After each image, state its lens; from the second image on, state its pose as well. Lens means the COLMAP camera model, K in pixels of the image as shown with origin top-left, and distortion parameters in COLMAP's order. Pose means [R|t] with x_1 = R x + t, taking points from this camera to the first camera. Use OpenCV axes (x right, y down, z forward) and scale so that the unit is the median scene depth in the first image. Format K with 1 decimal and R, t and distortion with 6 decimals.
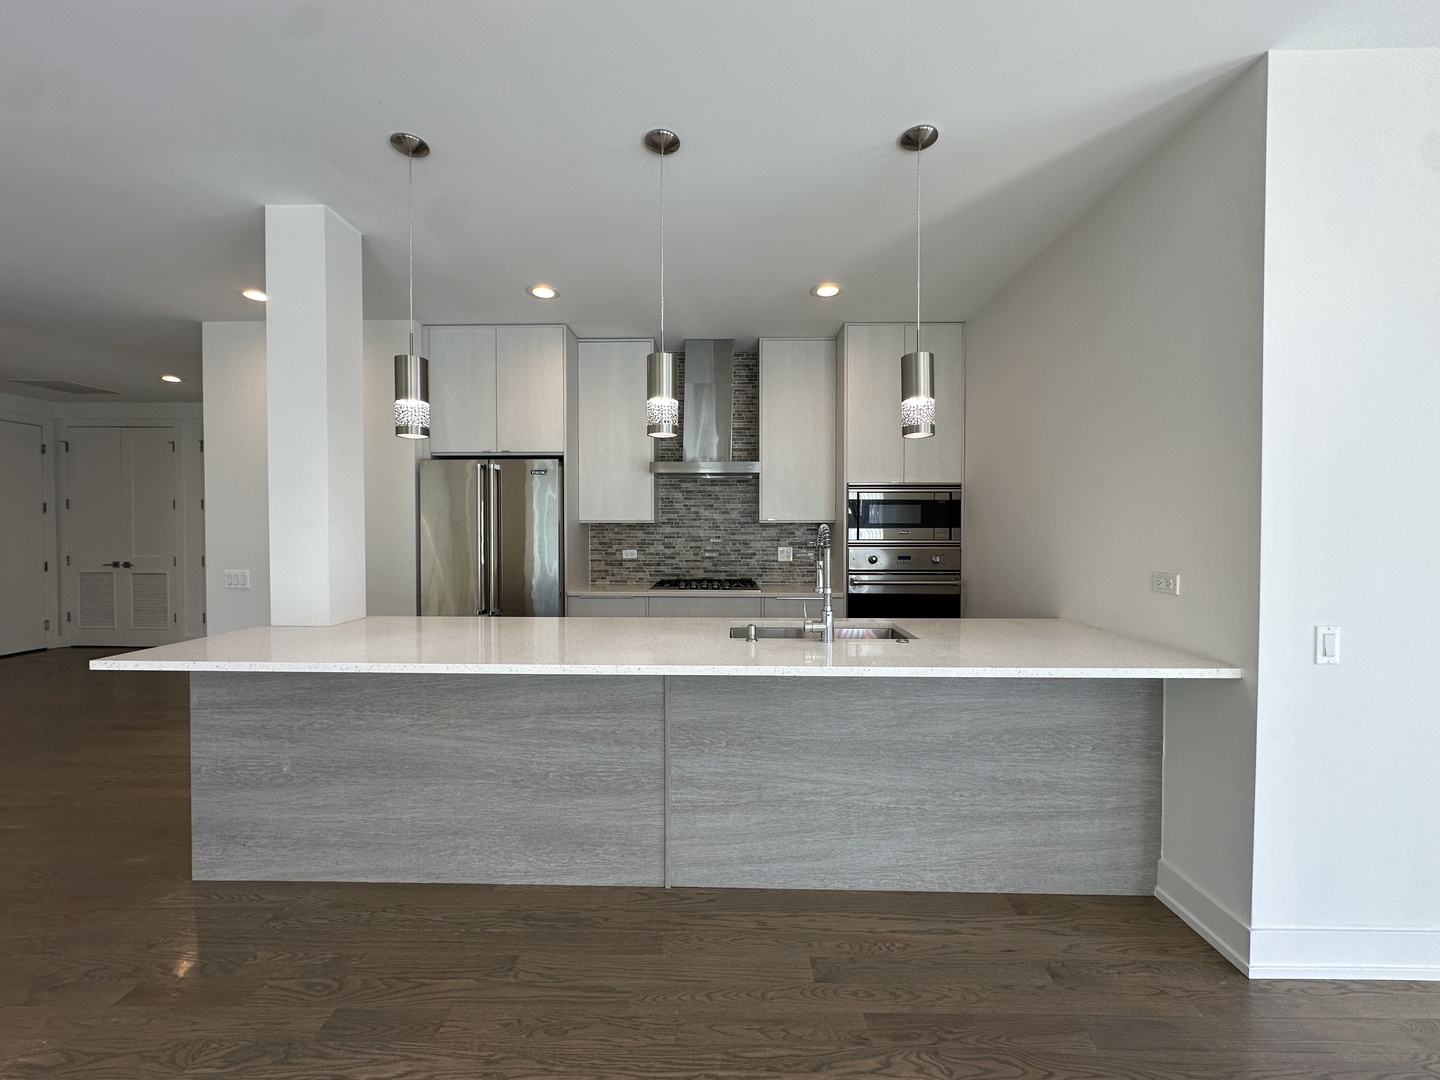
lens RADIAL K [[572.4, 0, 720.8], [0, 572.4, 541.2], [0, 0, 1]] dist [-0.004202, 0.000589]
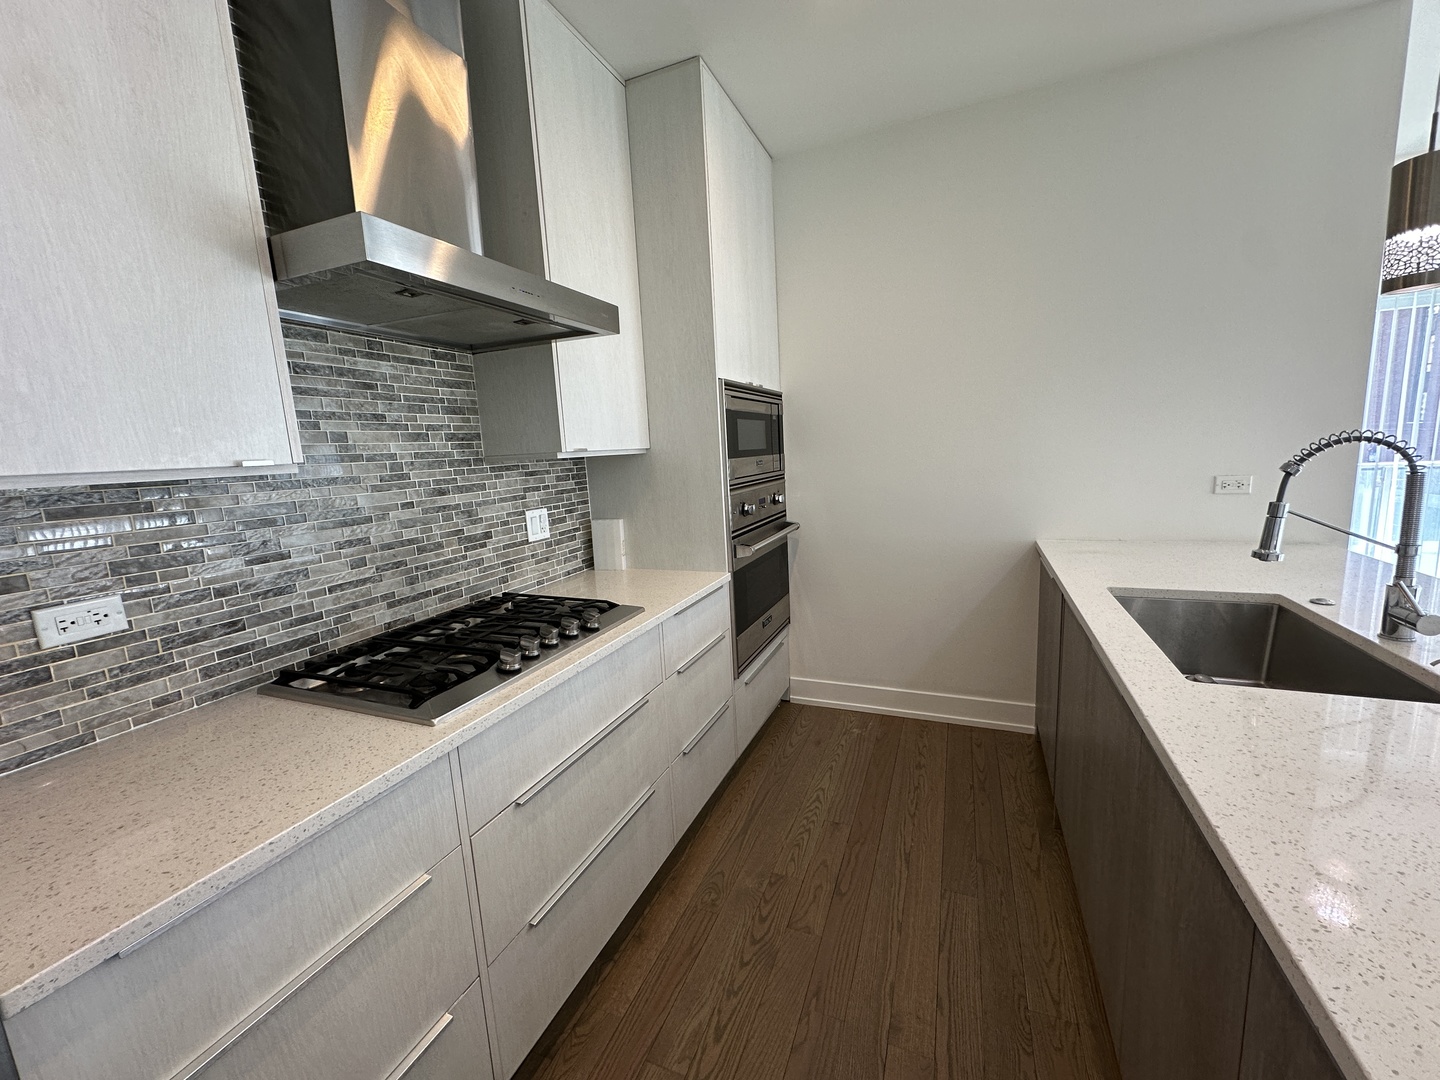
lens RADIAL K [[572.4, 0, 722.5], [0, 572.4, 537.6], [0, 0, 1]] dist [-0.004202, 0.000589]
pose [[0.361327, -0.161663, 0.918318, -0.572604], [0.072332, 0.986748, 0.145249, -0.053037], [-0.929629, 0.013941, 0.368232, 1.428917]]
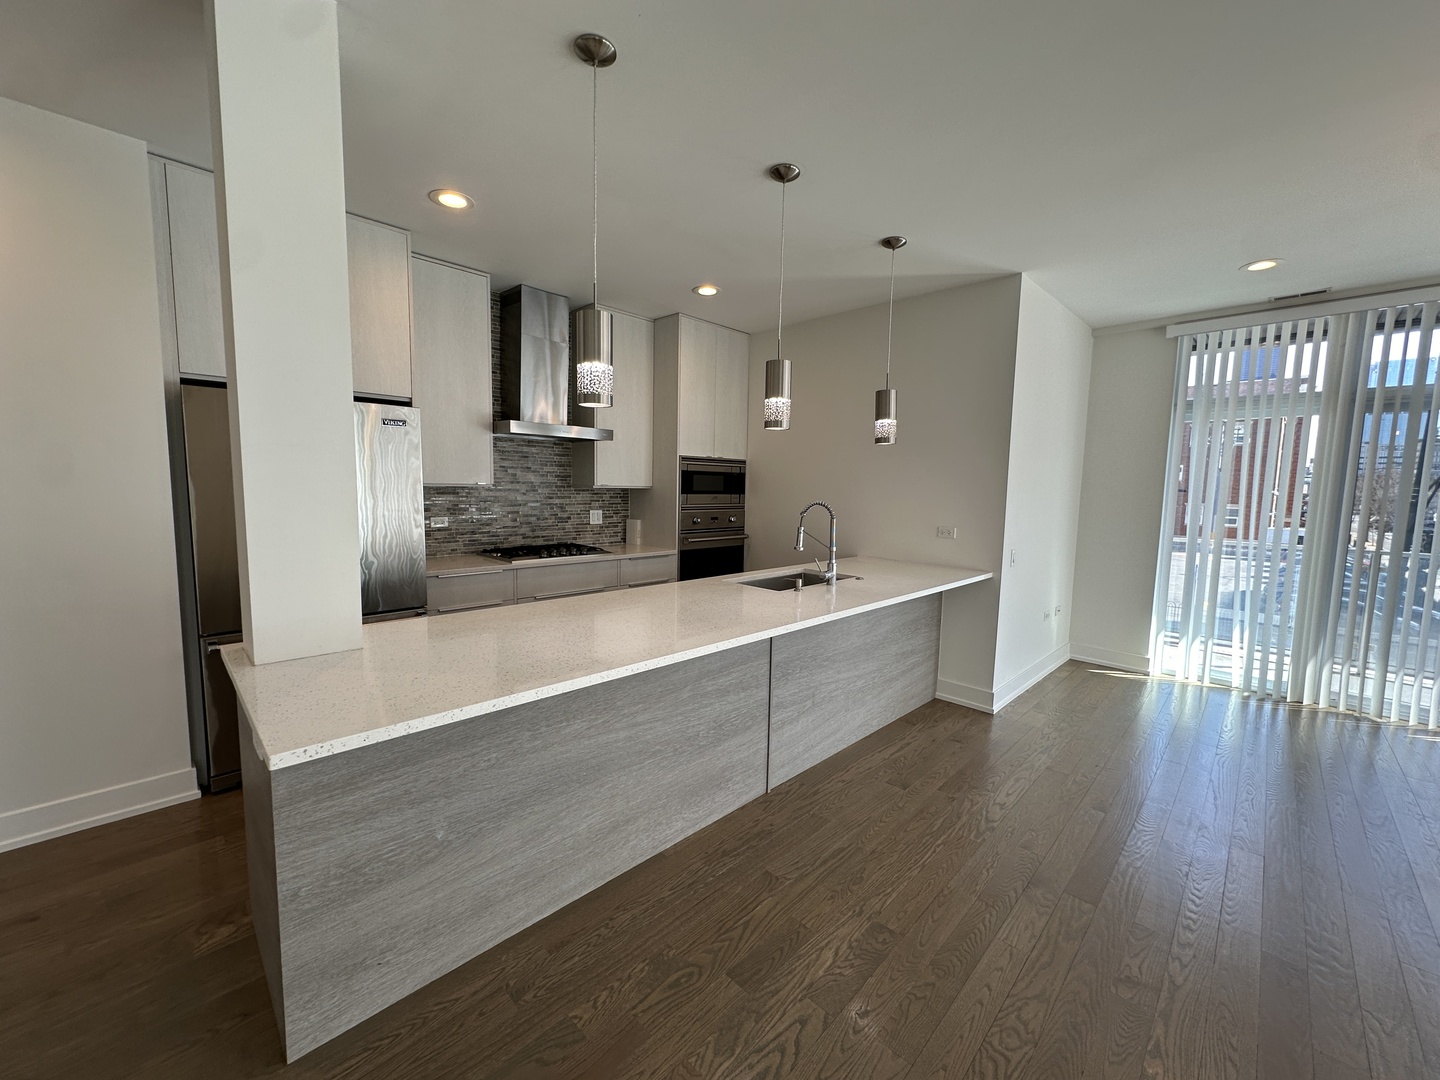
lens RADIAL K [[572.4, 0, 719.5], [0, 572.4, 539.9], [0, 0, 1]] dist [-0.004202, 0.000589]
pose [[0.688521, -0.057272, 0.722951, -1.030726], [-0.005245, 0.996457, 0.083935, -0.052298], [-0.725197, -0.061583, 0.685781, 0.243457]]
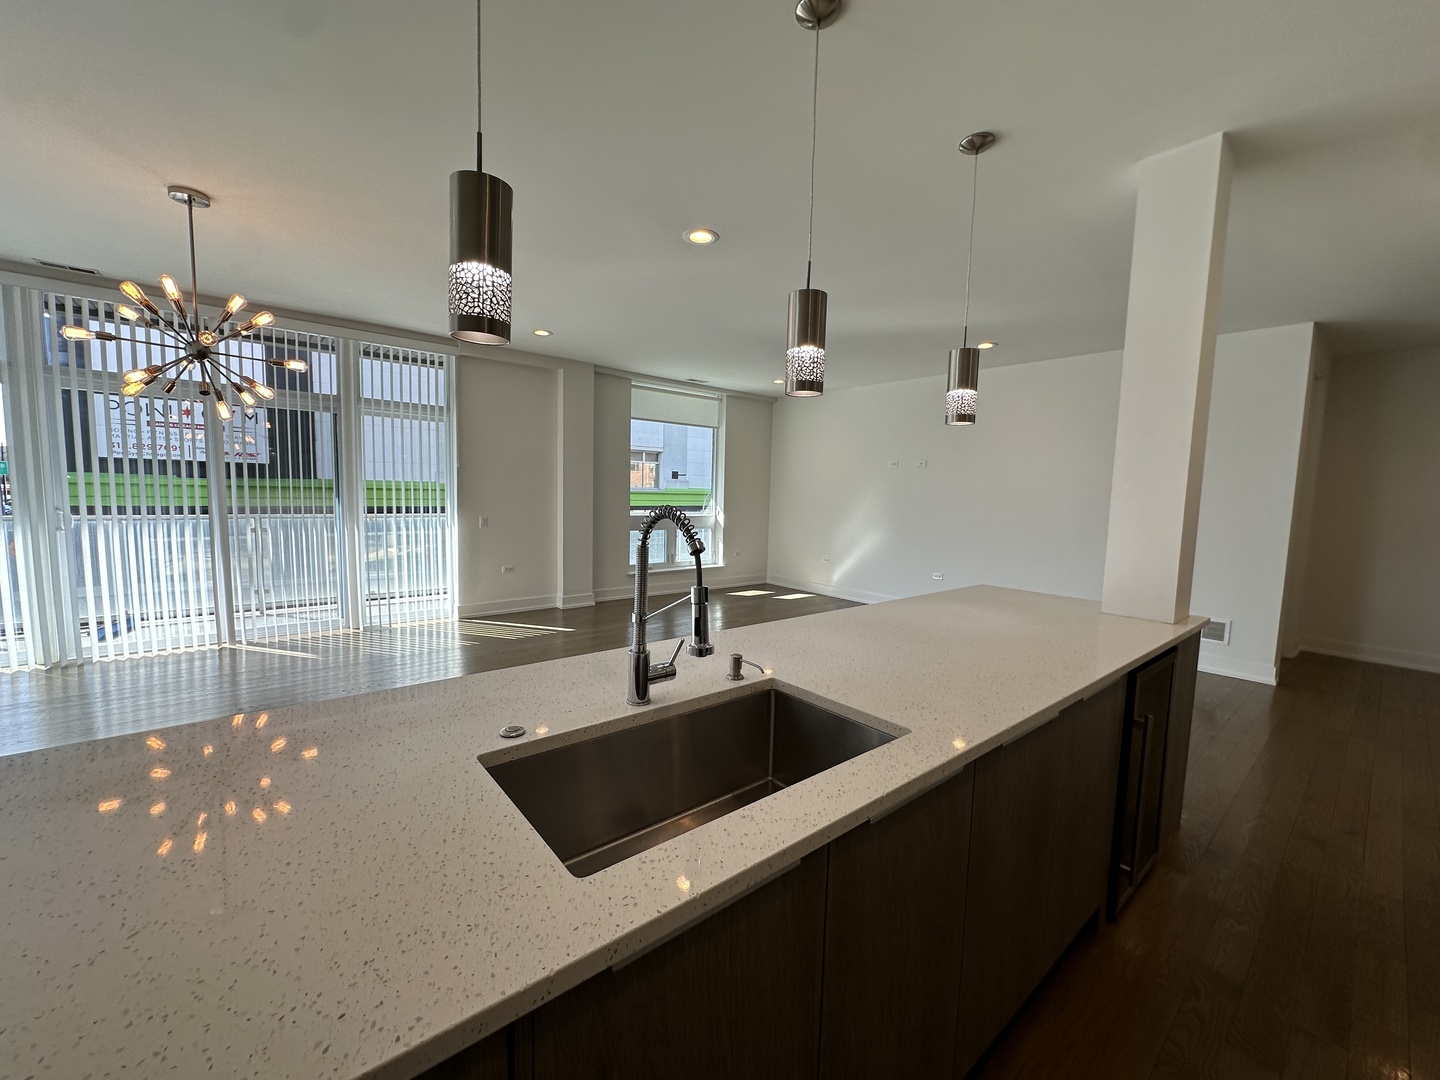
lens RADIAL K [[572.4, 0, 718.9], [0, 572.4, 538.3], [0, 0, 1]] dist [-0.004202, 0.000589]
pose [[-0.751772, 0.035835, -0.658449, 0.521004], [-0.040276, 0.994163, 0.100090, -0.056773], [0.658192, 0.101765, -0.745940, 1.482769]]
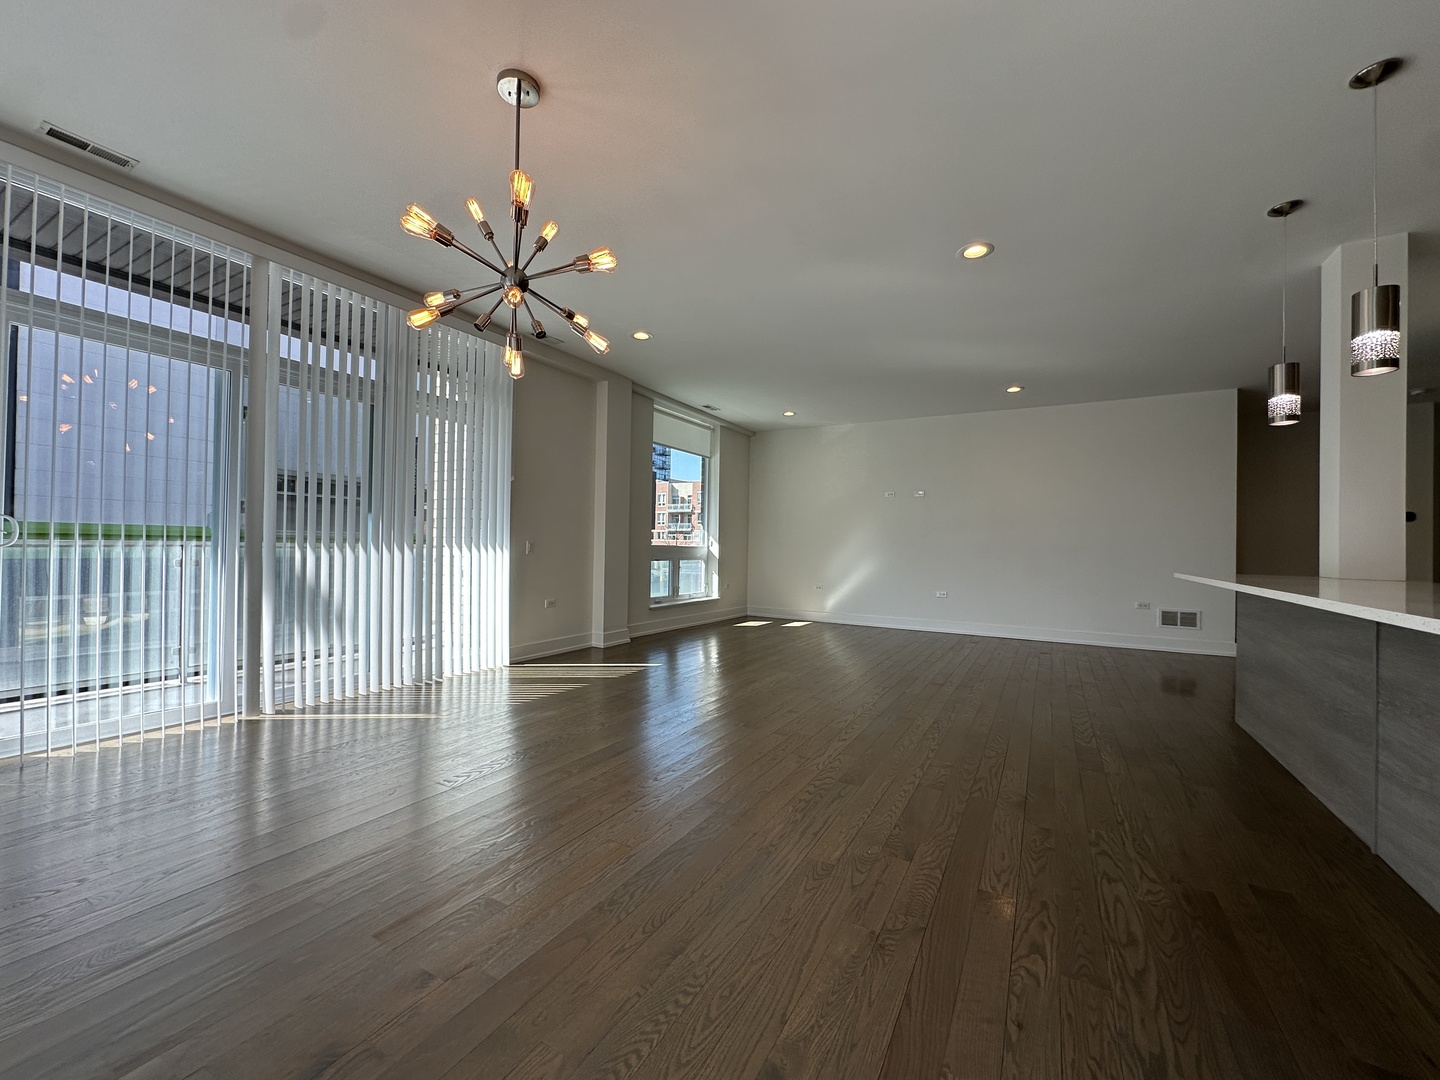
lens RADIAL K [[572.4, 0, 720.4], [0, 572.4, 541.9], [0, 0, 1]] dist [-0.004202, 0.000589]
pose [[-0.486126, -0.015863, -0.873745, 1.226209], [-0.035001, 0.999386, 0.001330, 0.133531], [0.873188, 0.031228, -0.486383, 0.497056]]
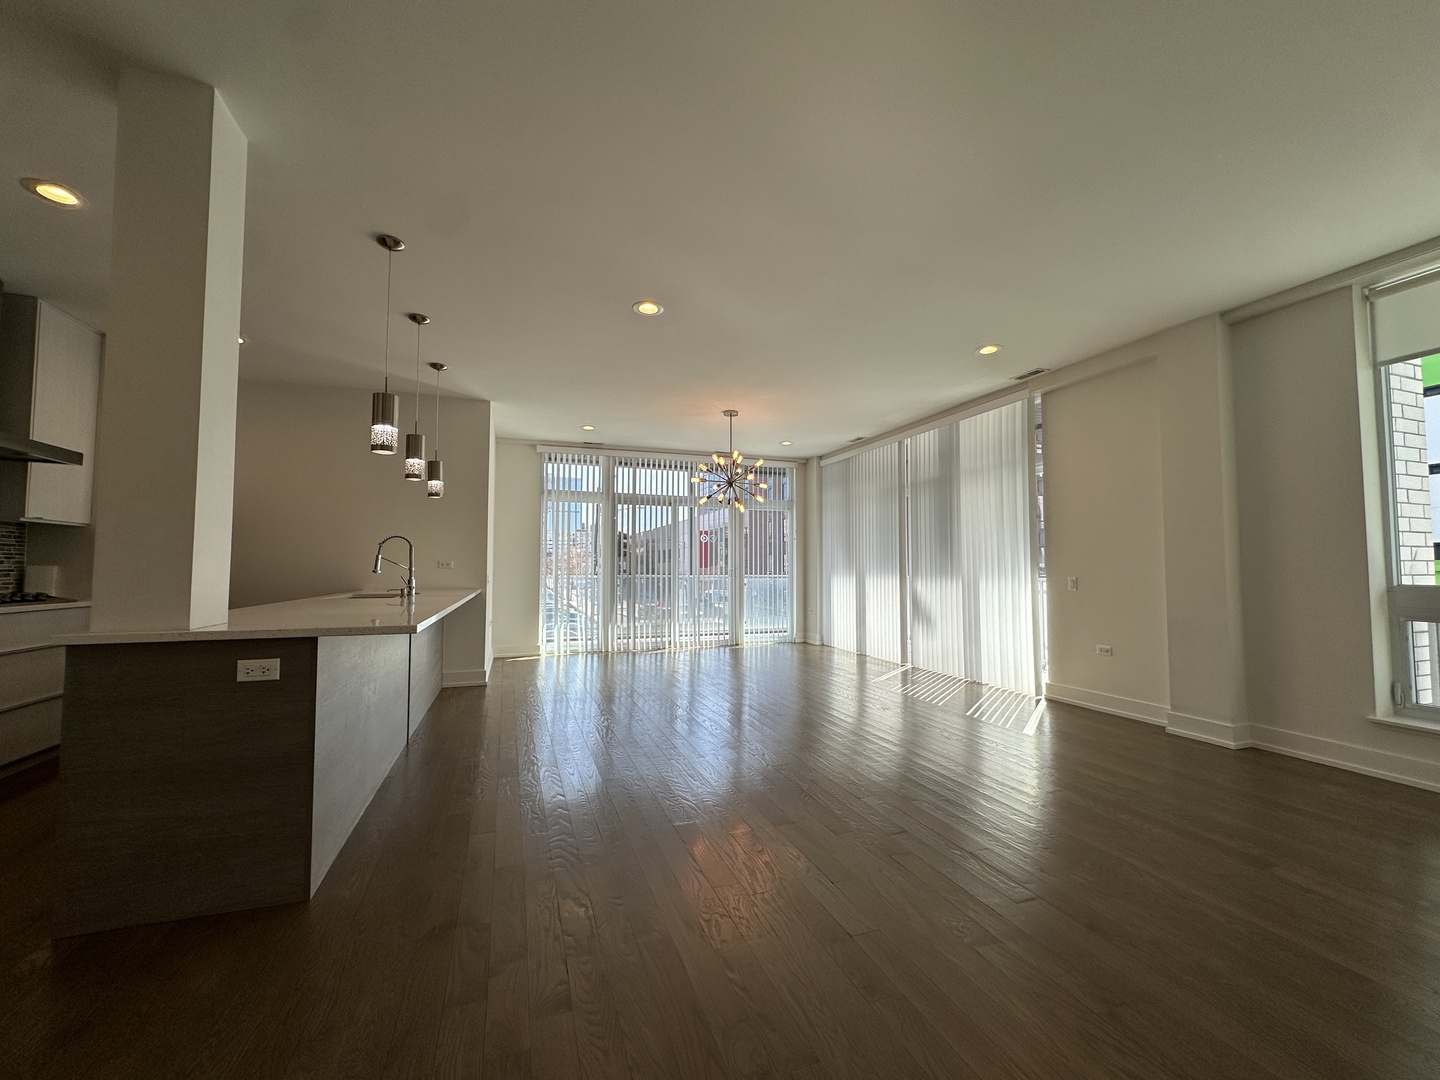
lens RADIAL K [[572.4, 0, 721.0], [0, 572.4, 543.2], [0, 0, 1]] dist [-0.004202, 0.000589]
pose [[-0.358499, 0.039325, 0.932702, -2.017085], [0.016757, 0.999222, -0.035689, 0.086717], [-0.933380, 0.002835, -0.358879, 0.723631]]
